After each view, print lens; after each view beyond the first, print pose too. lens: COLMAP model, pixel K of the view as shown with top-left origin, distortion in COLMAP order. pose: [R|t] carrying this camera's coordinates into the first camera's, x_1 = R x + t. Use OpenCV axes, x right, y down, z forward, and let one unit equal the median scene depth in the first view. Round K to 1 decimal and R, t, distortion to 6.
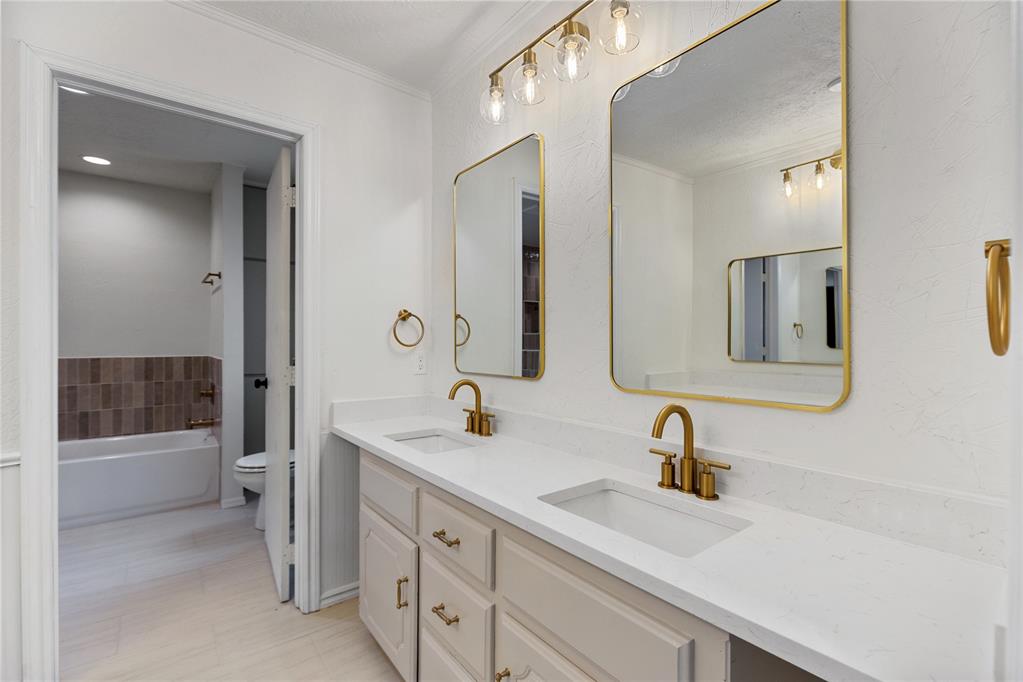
lens RADIAL K [[463.7, 0, 508.3], [0, 463.7, 338.3], [0, 0, 1]] dist [0.006967, -0.001113]
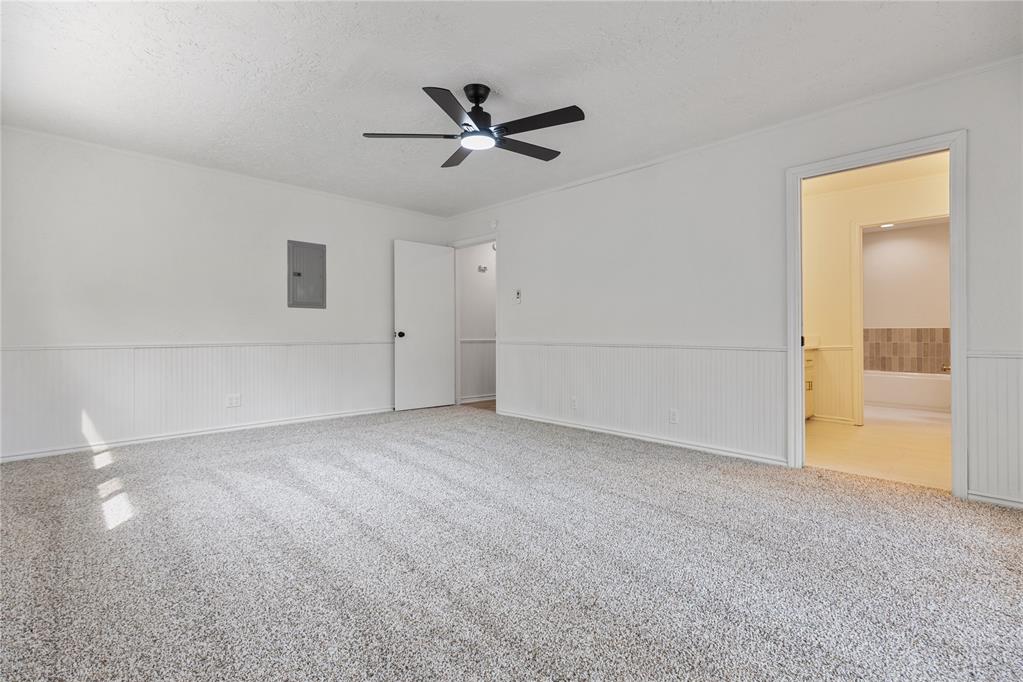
lens RADIAL K [[463.7, 0, 511.2], [0, 463.7, 335.1], [0, 0, 1]] dist [0.006967, -0.001113]
pose [[0.108915, -0.006705, -0.994029, 0.804919], [0.004880, 0.999969, -0.006210, 0.073894], [0.994039, -0.004174, 0.108944, -0.709463]]
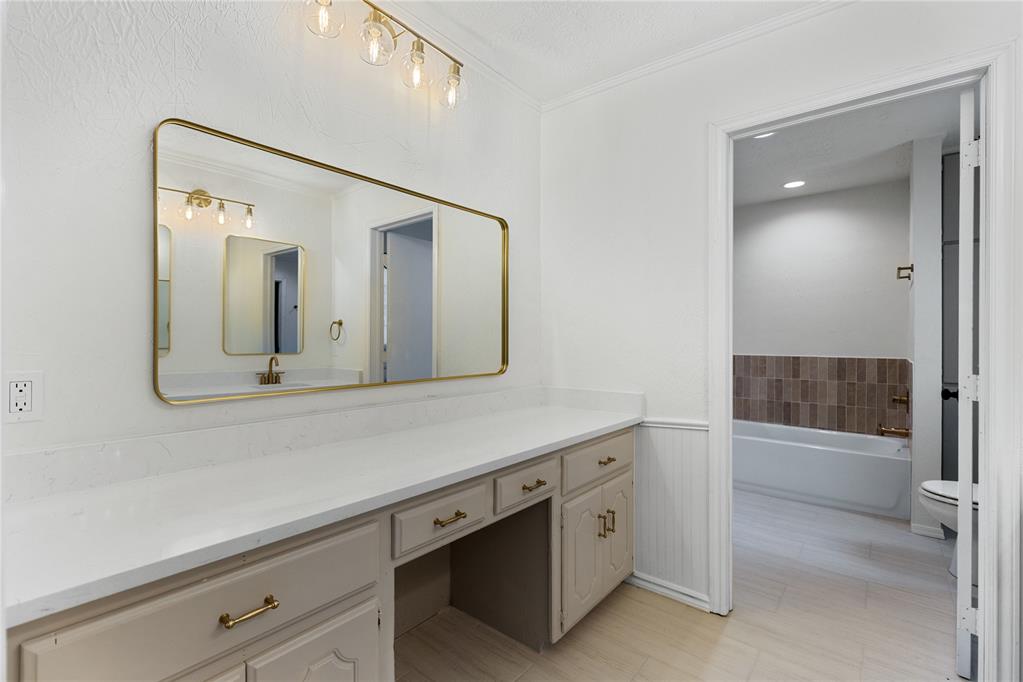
lens RADIAL K [[463.7, 0, 509.8], [0, 463.7, 340.0], [0, 0, 1]] dist [0.006967, -0.001113]
pose [[0.223609, 0.002281, -0.974676, 0.072942], [-0.001357, 0.999997, 0.002029, 0.000284], [0.974678, 0.000869, 0.223611, 0.056511]]
